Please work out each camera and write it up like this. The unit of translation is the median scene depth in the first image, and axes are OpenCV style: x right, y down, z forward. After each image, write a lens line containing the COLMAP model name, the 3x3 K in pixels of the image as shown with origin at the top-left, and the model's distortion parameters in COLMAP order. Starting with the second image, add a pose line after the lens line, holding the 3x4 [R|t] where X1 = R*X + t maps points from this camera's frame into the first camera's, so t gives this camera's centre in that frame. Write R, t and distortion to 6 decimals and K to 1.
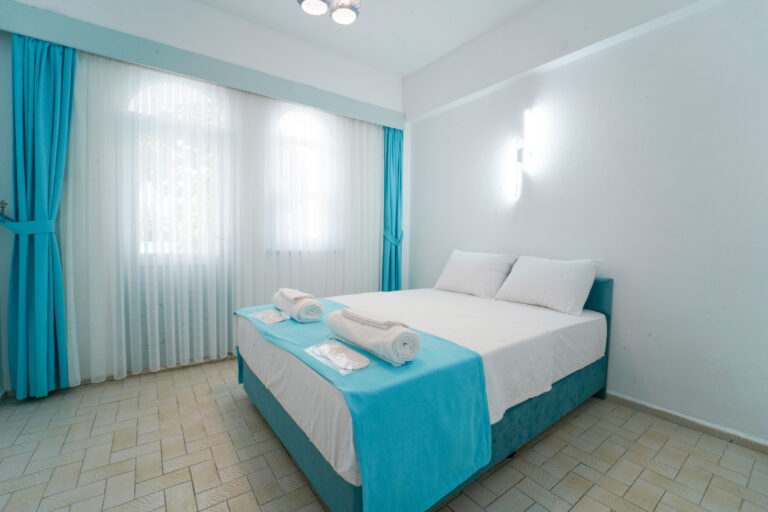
lens RADIAL K [[331.7, 0, 384.0], [0, 331.7, 256.0], [0, 0, 1]] dist [-0.001970, 0.000465]
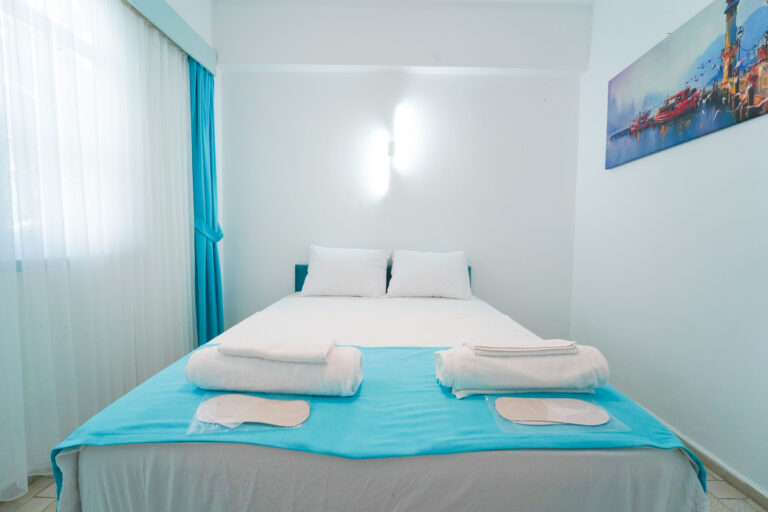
lens RADIAL K [[331.7, 0, 384.0], [0, 331.7, 256.0], [0, 0, 1]] dist [-0.001970, 0.000465]
pose [[0.606584, -0.050596, 0.793408, -0.399510], [0.035854, 0.998698, 0.036275, -0.021342], [-0.794210, 0.006443, 0.607609, 0.412427]]
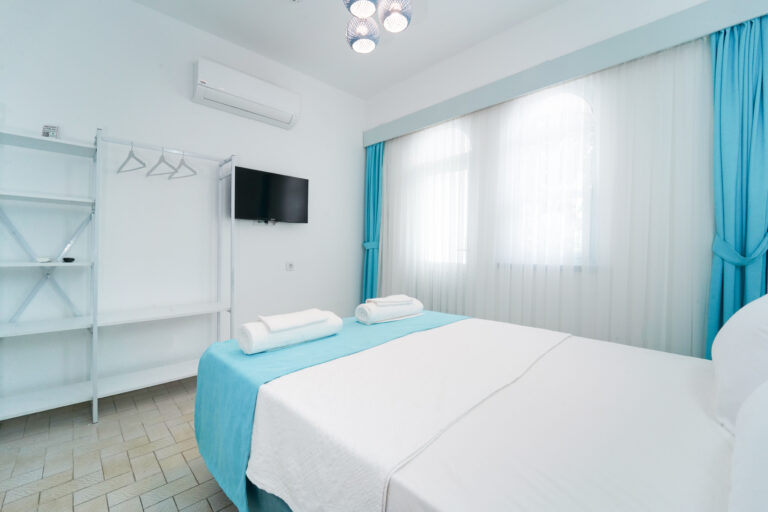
lens RADIAL K [[319.9, 0, 385.8], [0, 319.9, 253.1], [0, 0, 1]] dist [-0.001113, 0.000779]
pose [[0.156085, 0.006018, -0.987725, 0.548960], [-0.059583, 0.998218, -0.003334, -0.024631], [0.985945, 0.059372, 0.156165, 0.585023]]
